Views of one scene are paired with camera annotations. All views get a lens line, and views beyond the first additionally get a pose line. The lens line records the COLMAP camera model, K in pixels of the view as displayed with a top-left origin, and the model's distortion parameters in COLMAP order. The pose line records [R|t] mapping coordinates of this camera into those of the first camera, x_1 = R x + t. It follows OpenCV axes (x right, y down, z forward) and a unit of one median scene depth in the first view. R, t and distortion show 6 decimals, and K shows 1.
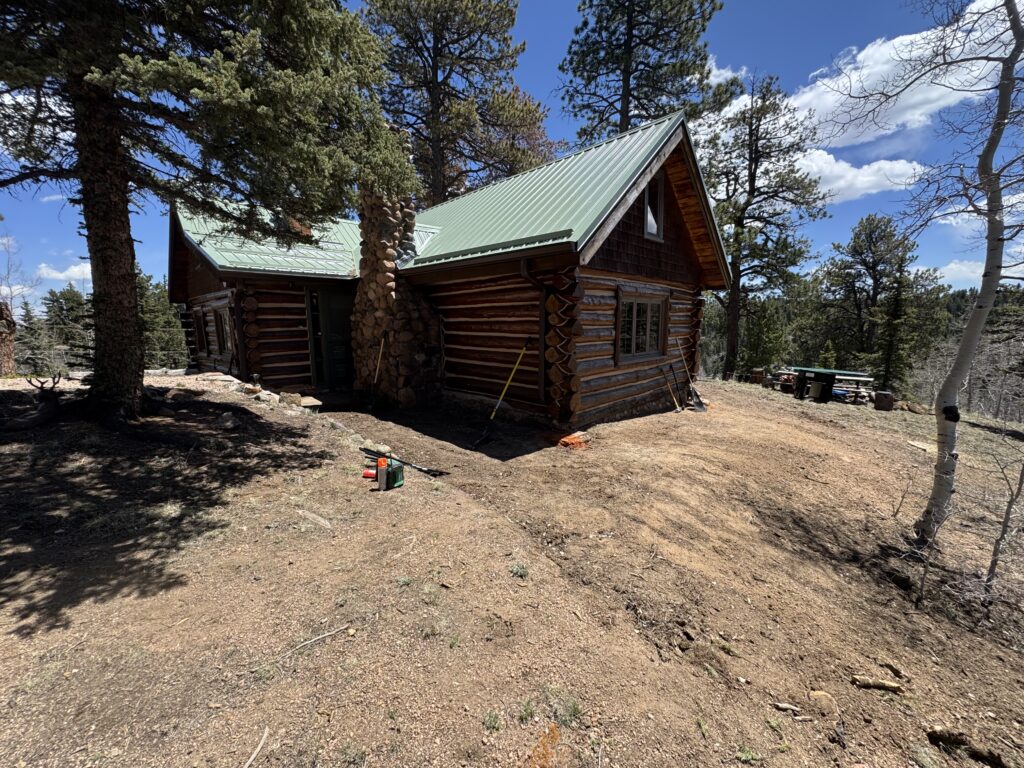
lens RADIAL K [[404.7, 0, 514.8], [0, 404.7, 383.7], [0, 0, 1]] dist [-0.000282, -0.000091]
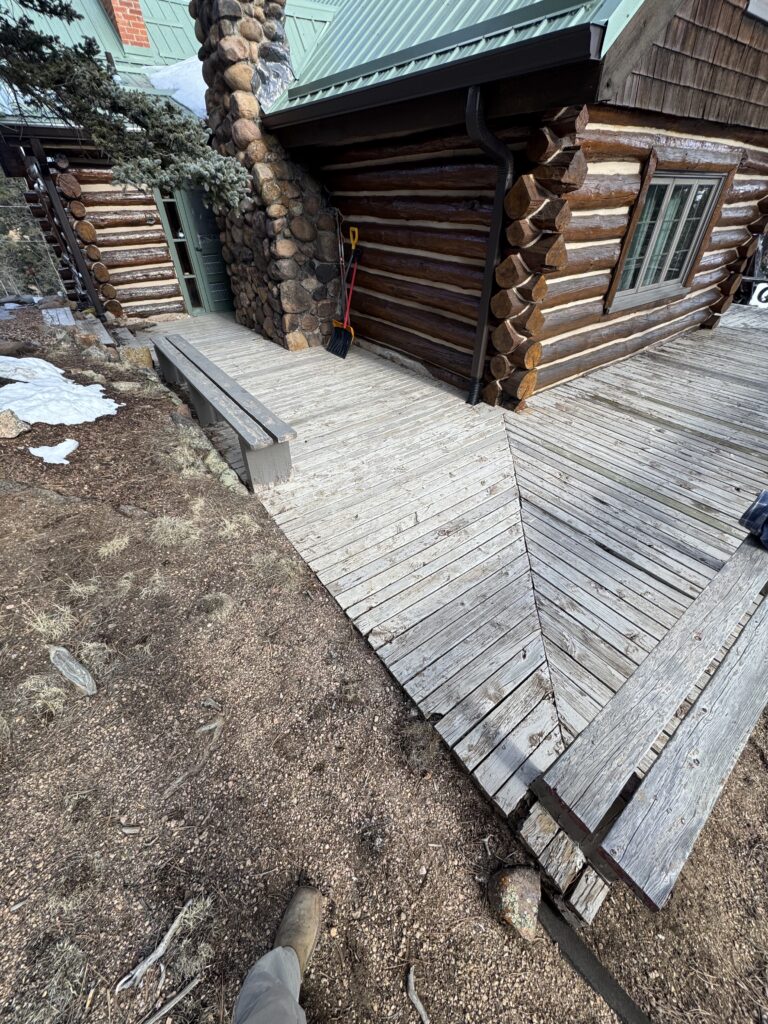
lens RADIAL K [[404.7, 0, 385.7], [0, 404.7, 513.3], [0, 0, 1]] dist [-0.000282, -0.000091]
pose [[0.988384, 0.092555, -0.120547, 0.009886], [-0.020116, 0.865866, 0.499872, -0.045850], [0.150643, -0.491640, 0.857669, 0.139633]]
